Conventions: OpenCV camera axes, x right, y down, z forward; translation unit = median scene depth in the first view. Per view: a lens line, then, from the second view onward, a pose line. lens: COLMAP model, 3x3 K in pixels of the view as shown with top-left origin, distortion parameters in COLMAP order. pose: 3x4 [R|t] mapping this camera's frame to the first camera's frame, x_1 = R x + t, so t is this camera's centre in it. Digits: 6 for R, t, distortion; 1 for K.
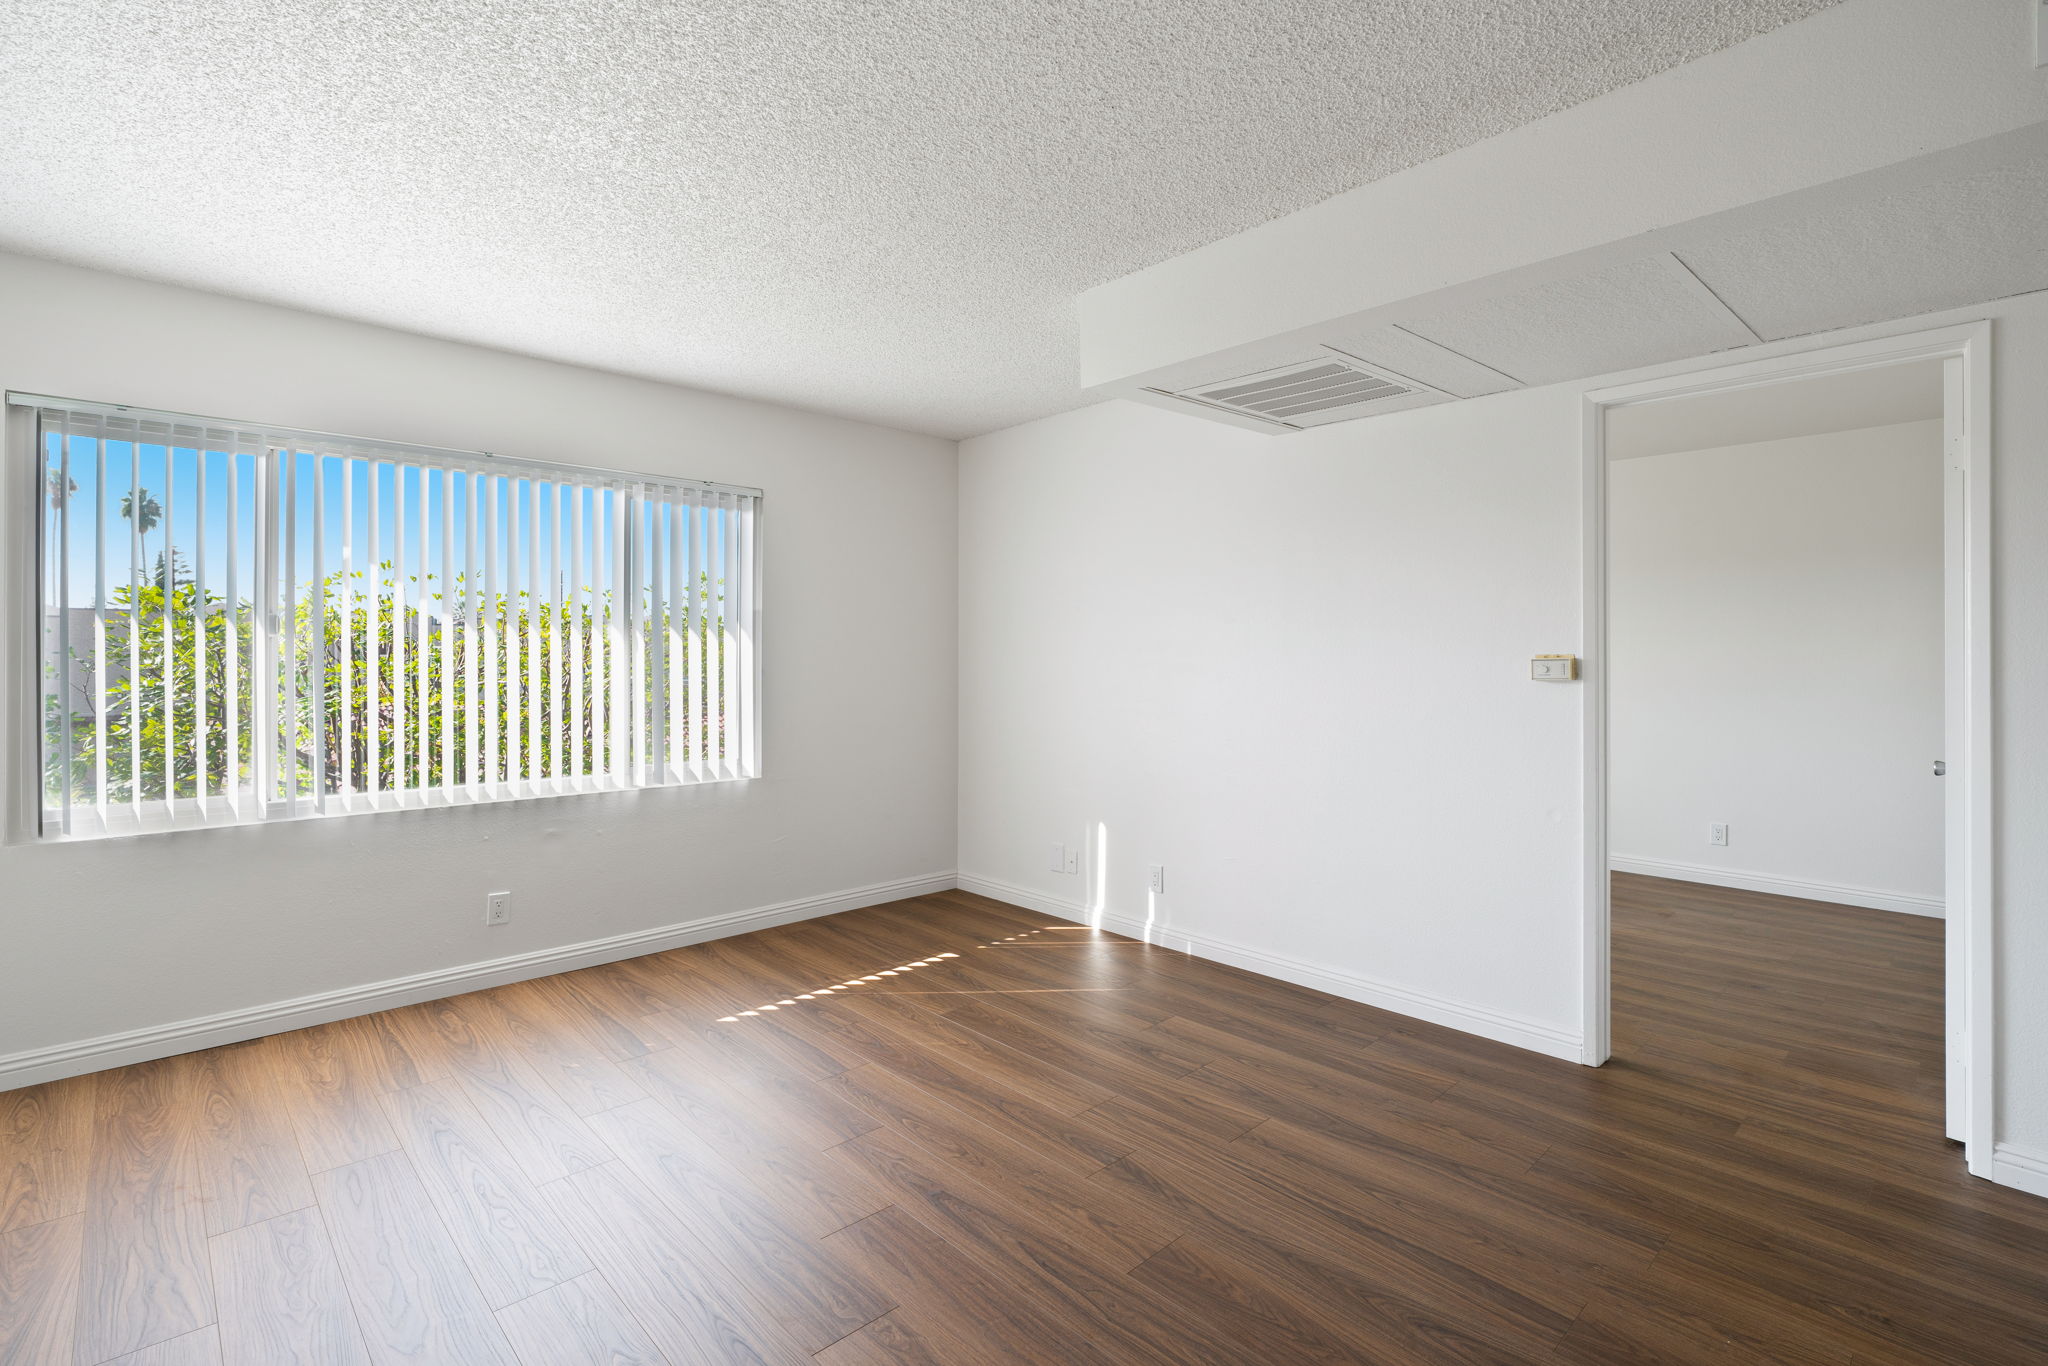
lens RADIAL K [[922.0, 0, 1035.3], [0, 922.0, 668.9], [0, 0, 1]] dist [-0.000765, -0.000321]
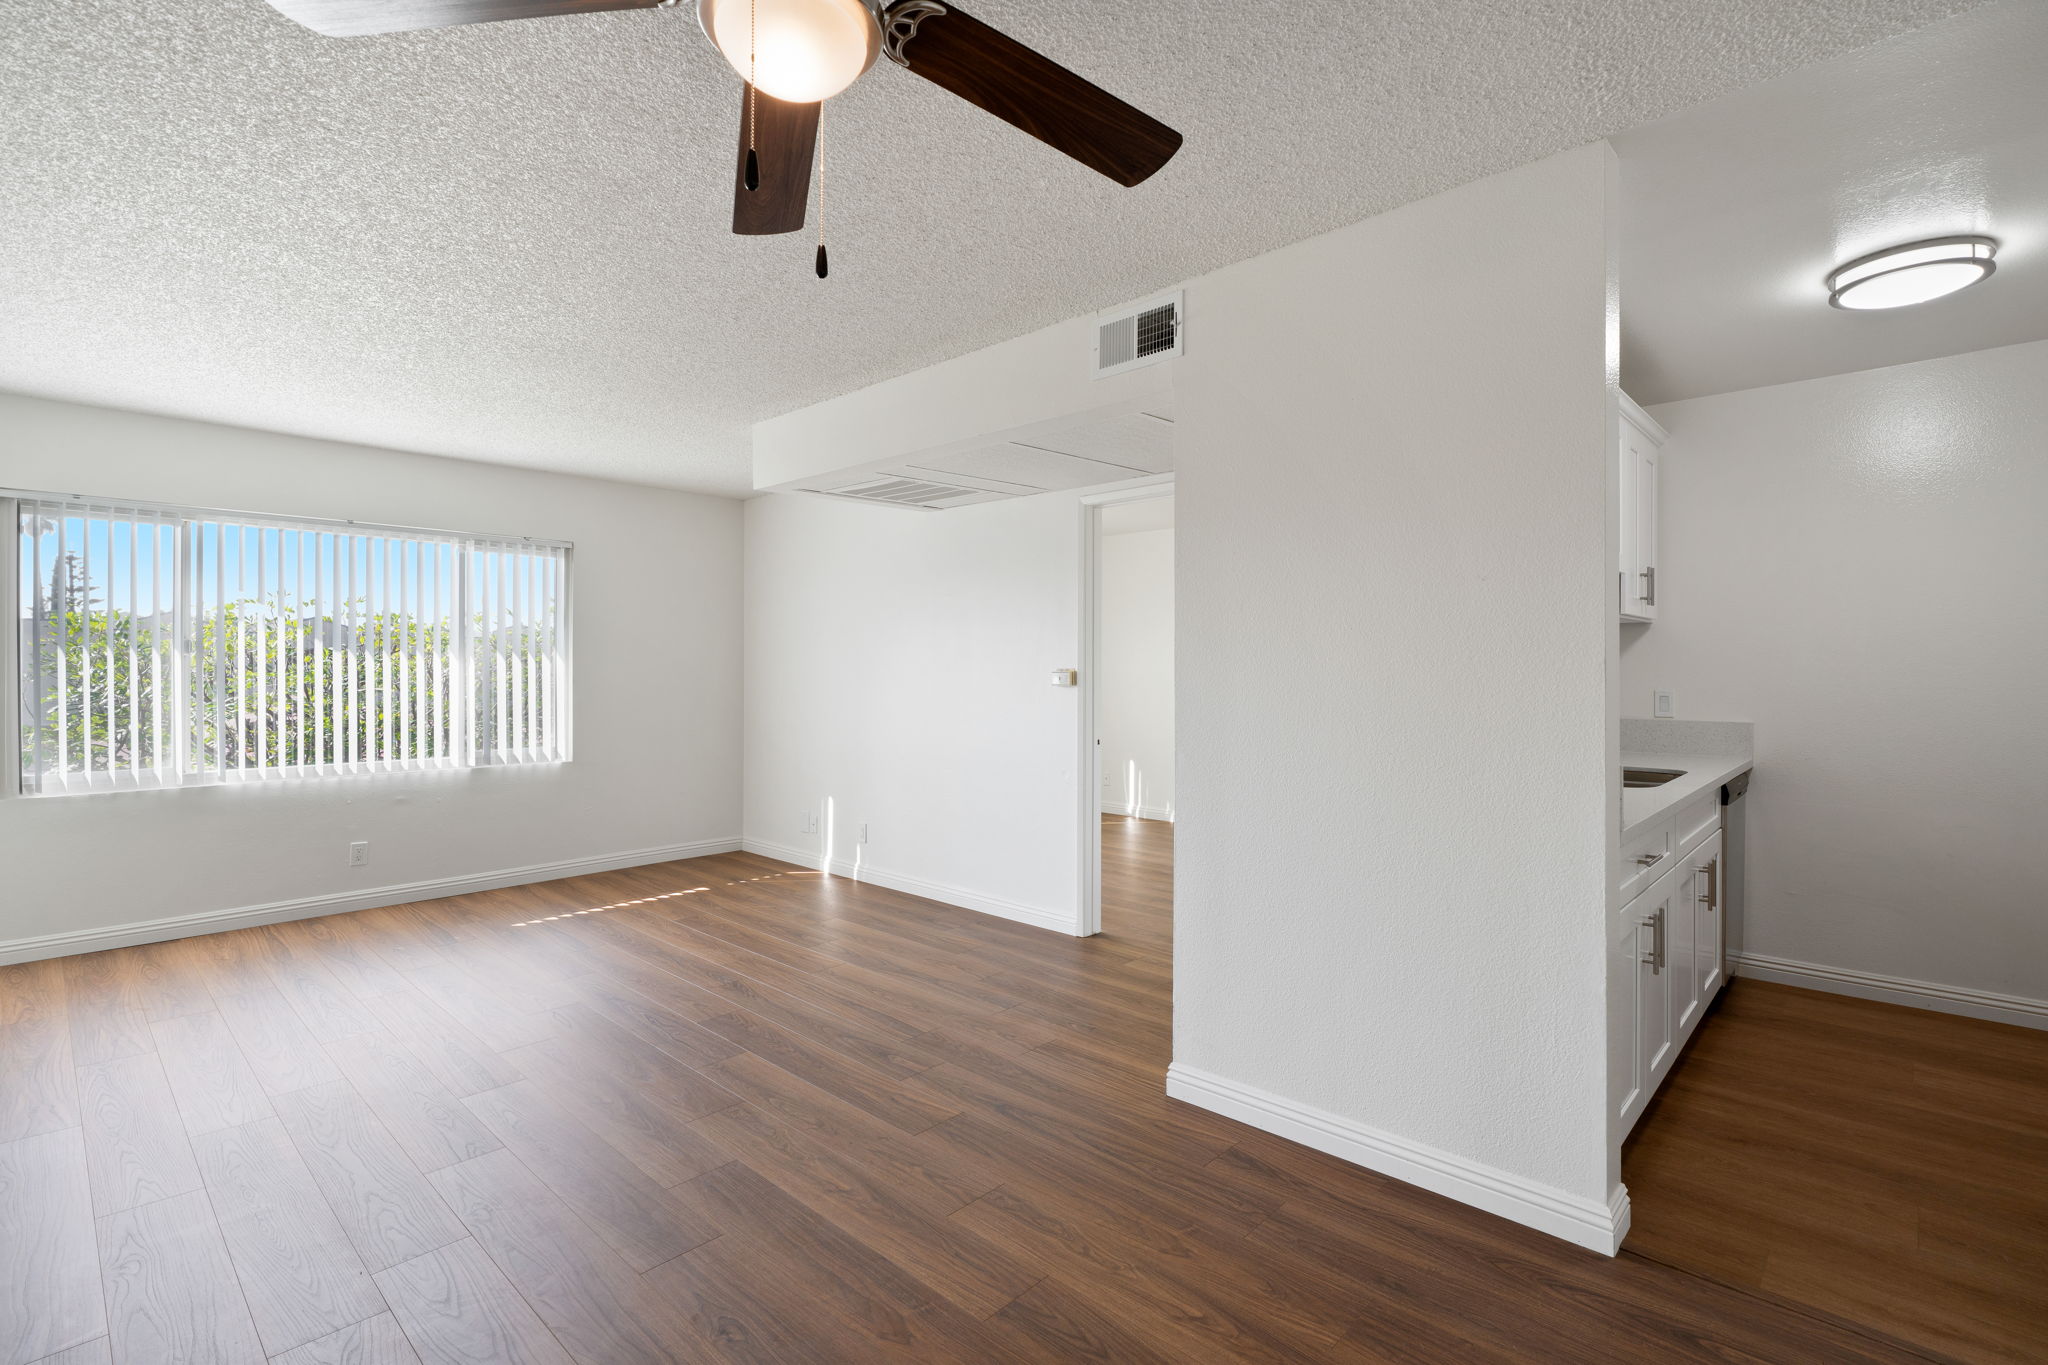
lens RADIAL K [[929.4, 0, 1024.0], [0, 929.4, 682.5], [0, 0, 1]] dist [-0.000950, 0.000228]
pose [[0.998933, -0.000339, 0.046178, 0.392402], [0.000183, 0.999994, 0.003393, 0.001674], [-0.046179, -0.003381, 0.998927, -0.485879]]
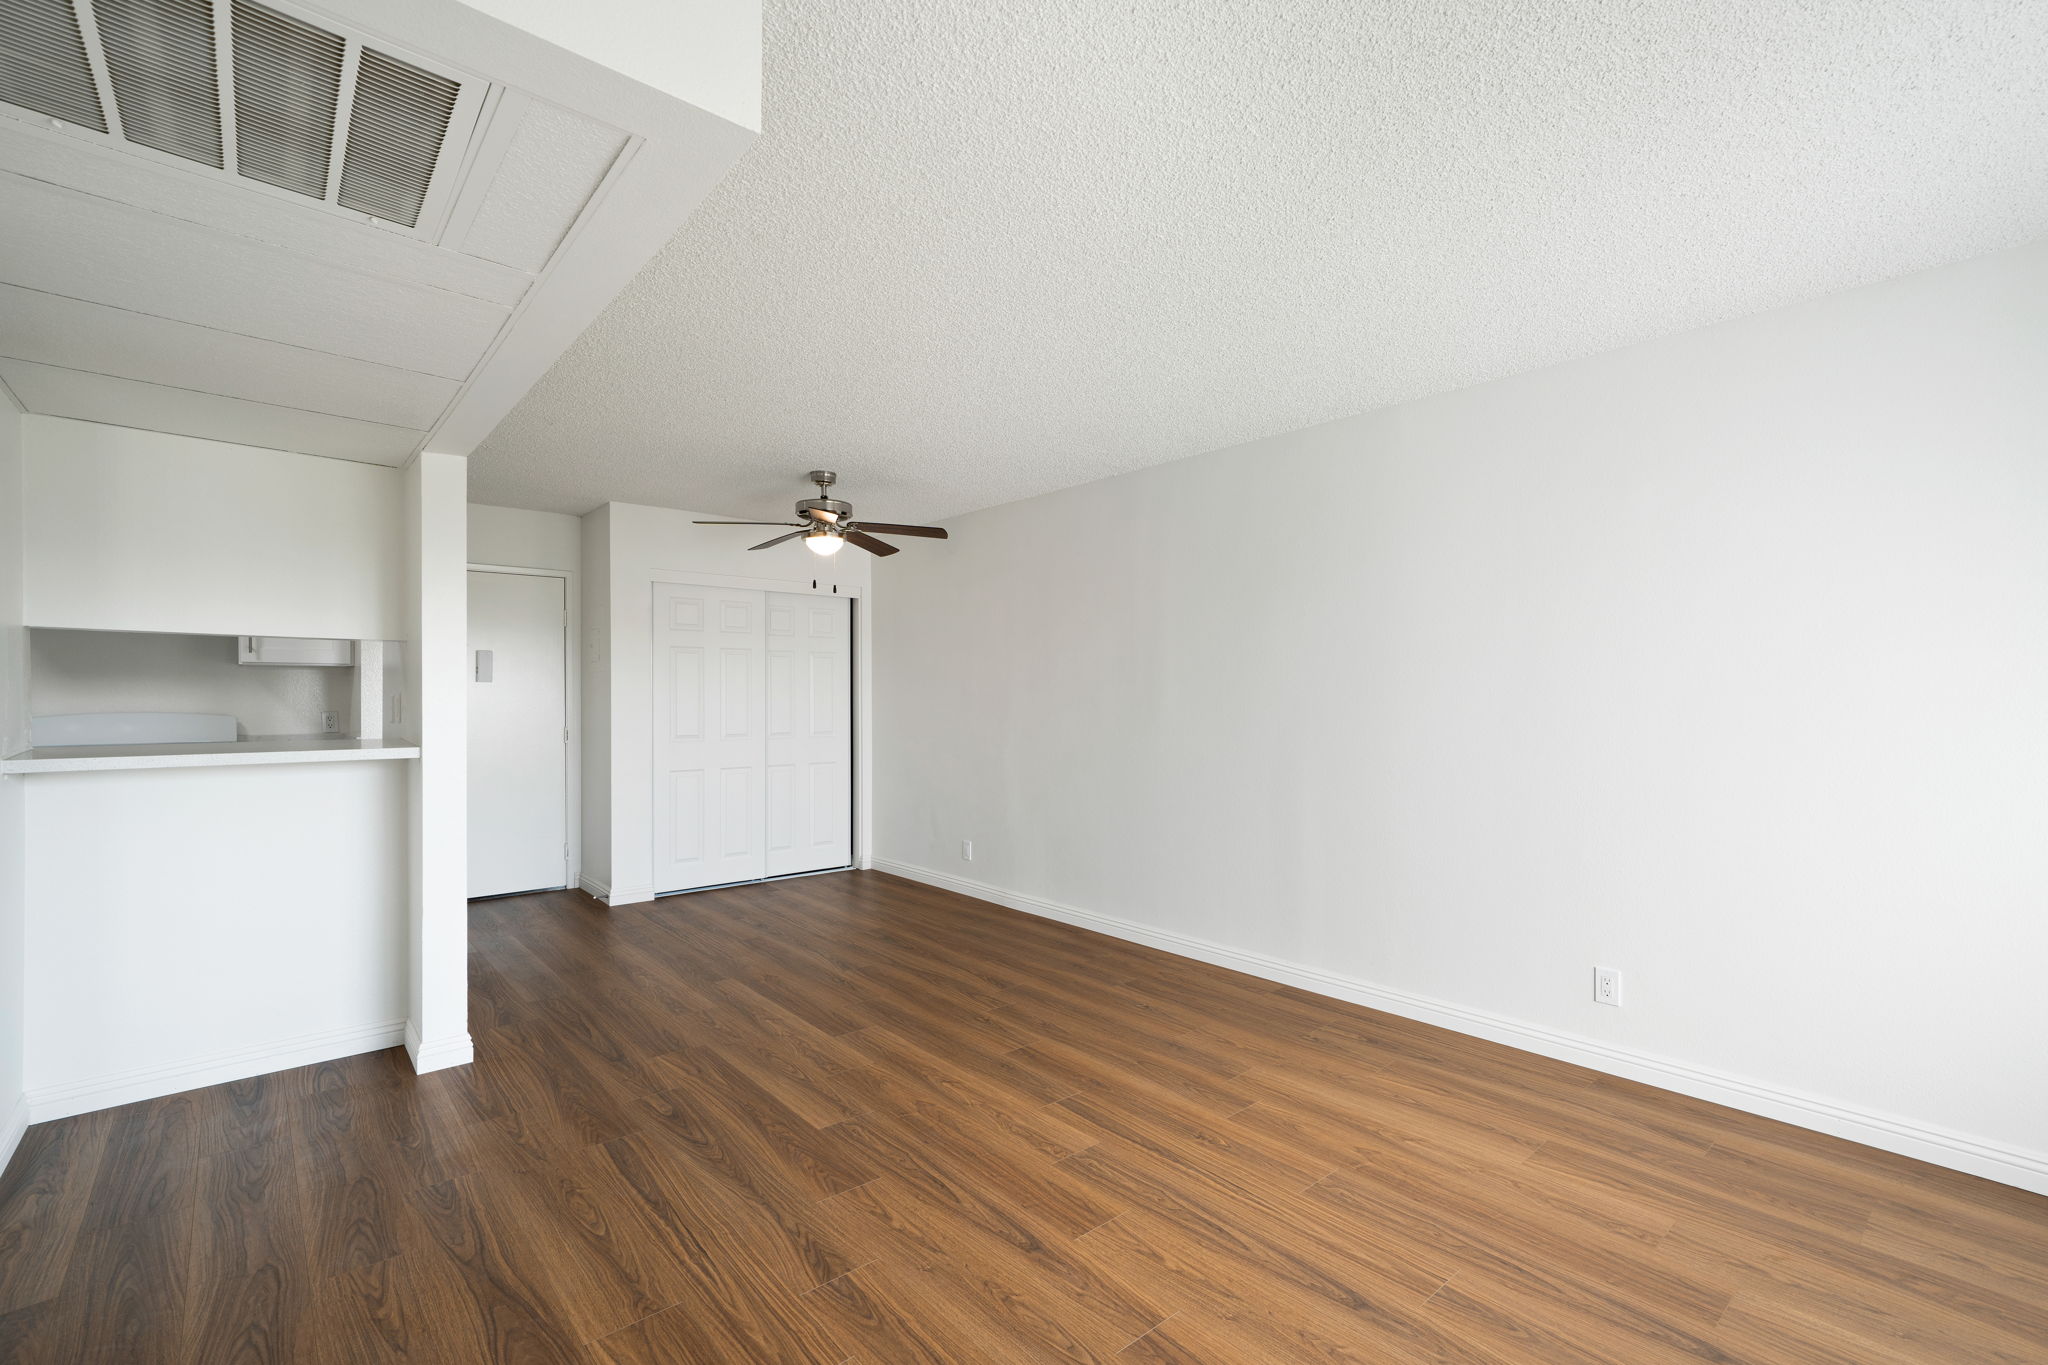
lens RADIAL K [[858.6, 0, 1024.0], [0, 858.6, 682.5], [0, 0, 1]] dist [0.001151, 0.000297]
pose [[-0.998505, 0.002211, 0.054613, -0.103679], [0.002771, 0.999944, 0.010176, -0.032018], [-0.054588, 0.010312, -0.998456, 1.339417]]
